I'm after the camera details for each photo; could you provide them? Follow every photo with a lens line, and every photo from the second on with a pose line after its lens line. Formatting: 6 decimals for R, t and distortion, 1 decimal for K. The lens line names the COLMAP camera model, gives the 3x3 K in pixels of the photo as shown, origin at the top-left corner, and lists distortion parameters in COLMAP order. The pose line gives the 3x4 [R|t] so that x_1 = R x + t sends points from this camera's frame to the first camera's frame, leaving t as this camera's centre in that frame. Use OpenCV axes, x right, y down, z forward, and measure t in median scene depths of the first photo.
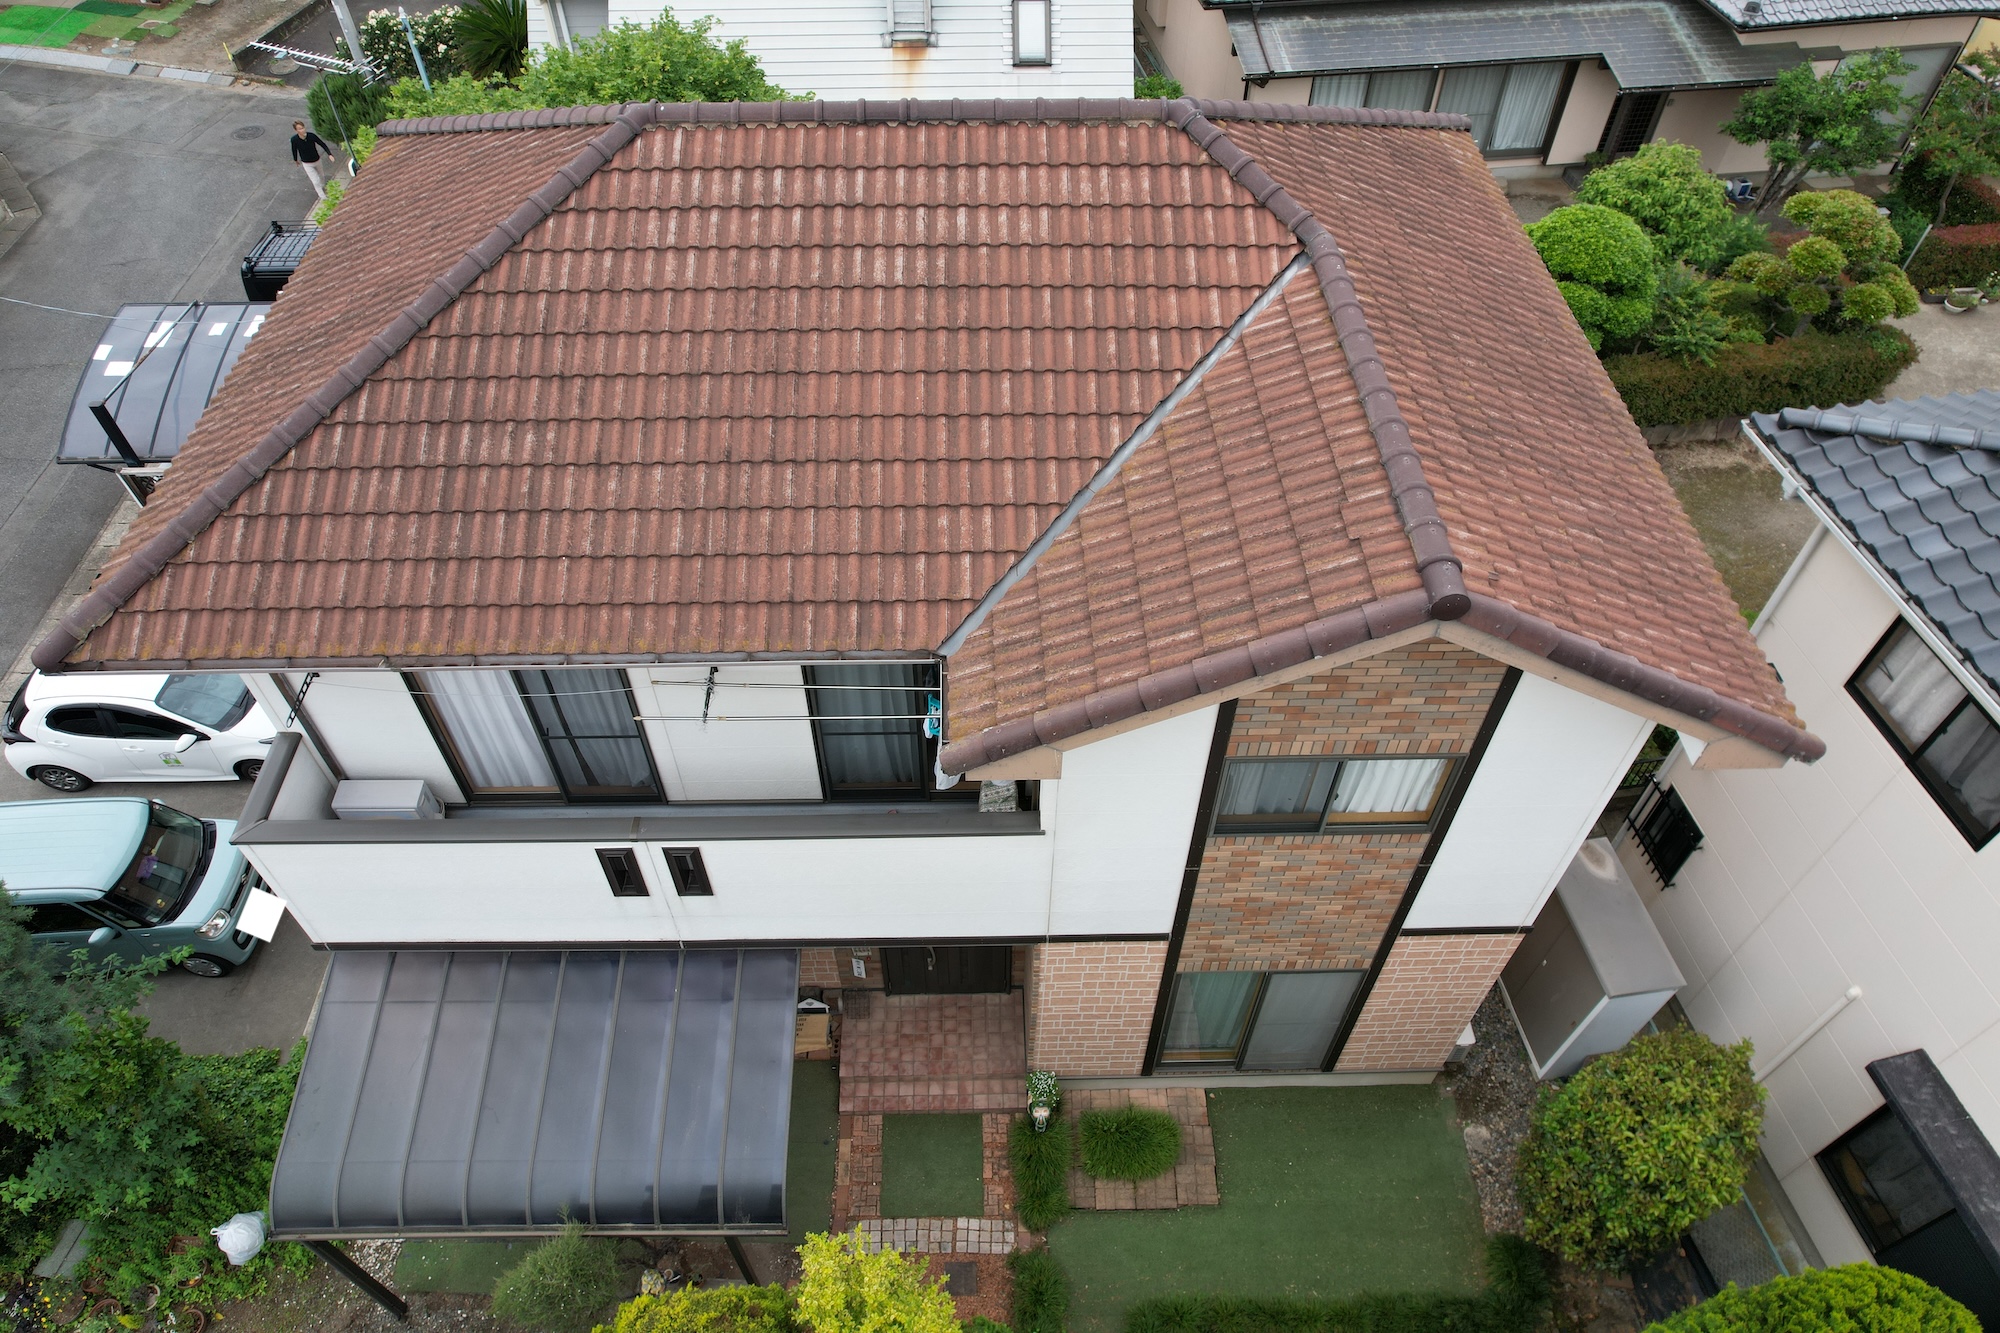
lens RADIAL K [[1290.7, 0, 1000.0], [0, 1290.7, 666.5], [0, 0, 1]] dist [-0.107508, 0.083168]
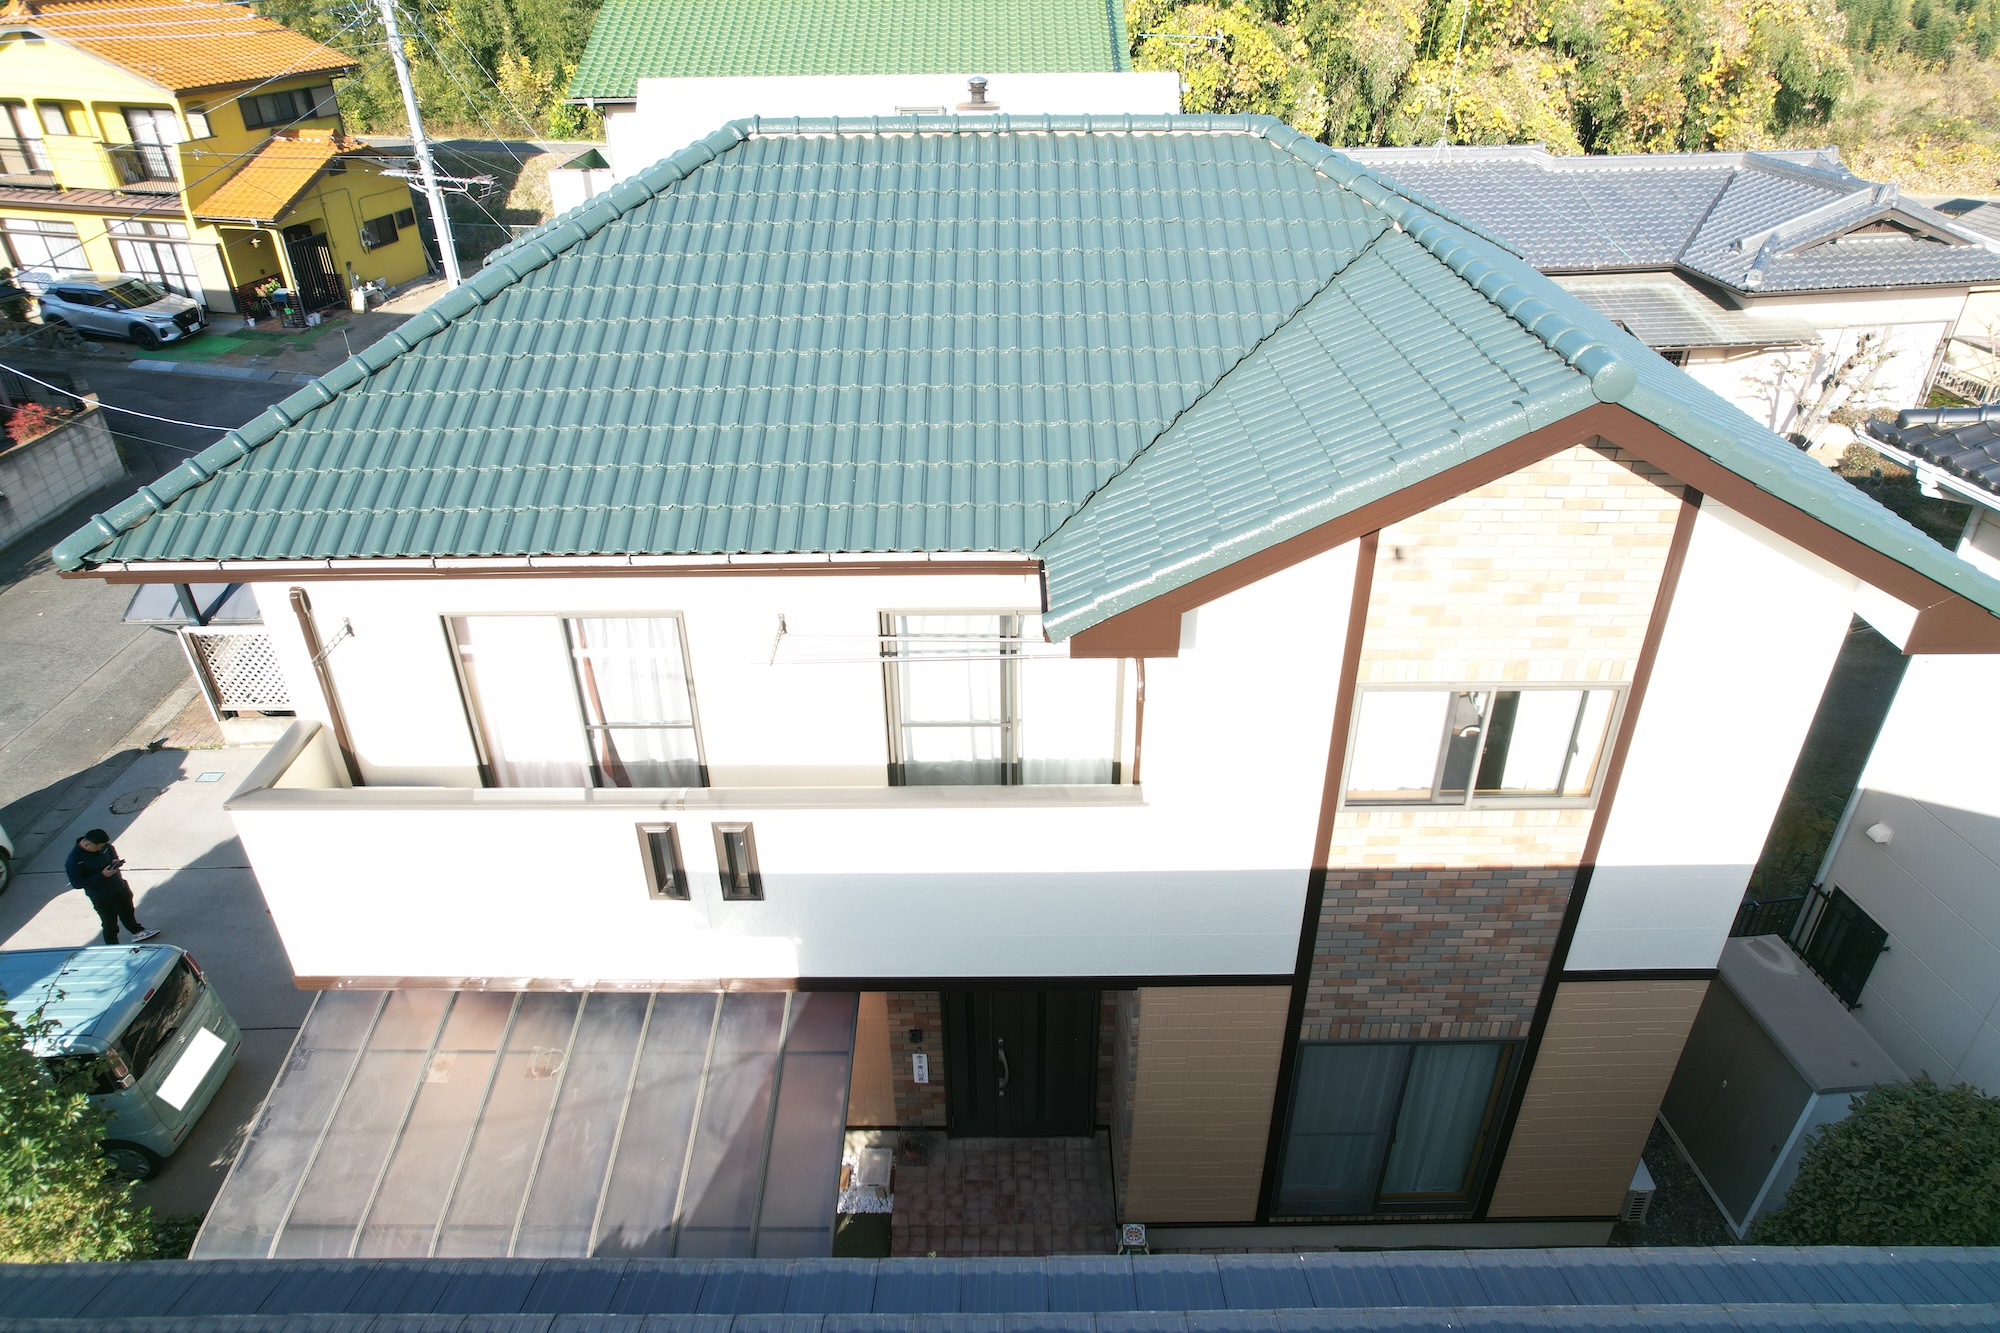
lens RADIAL K [[1290.7, 0, 1000.0], [0, 1290.7, 666.5], [0, 0, 1]] dist [-0.107508, 0.083168]
pose [[0.999603, 0.001499, -0.028122, -0.037601], [-0.009994, 0.952470, -0.304468, 0.262795], [0.026328, 0.304628, 0.952107, 0.117620]]
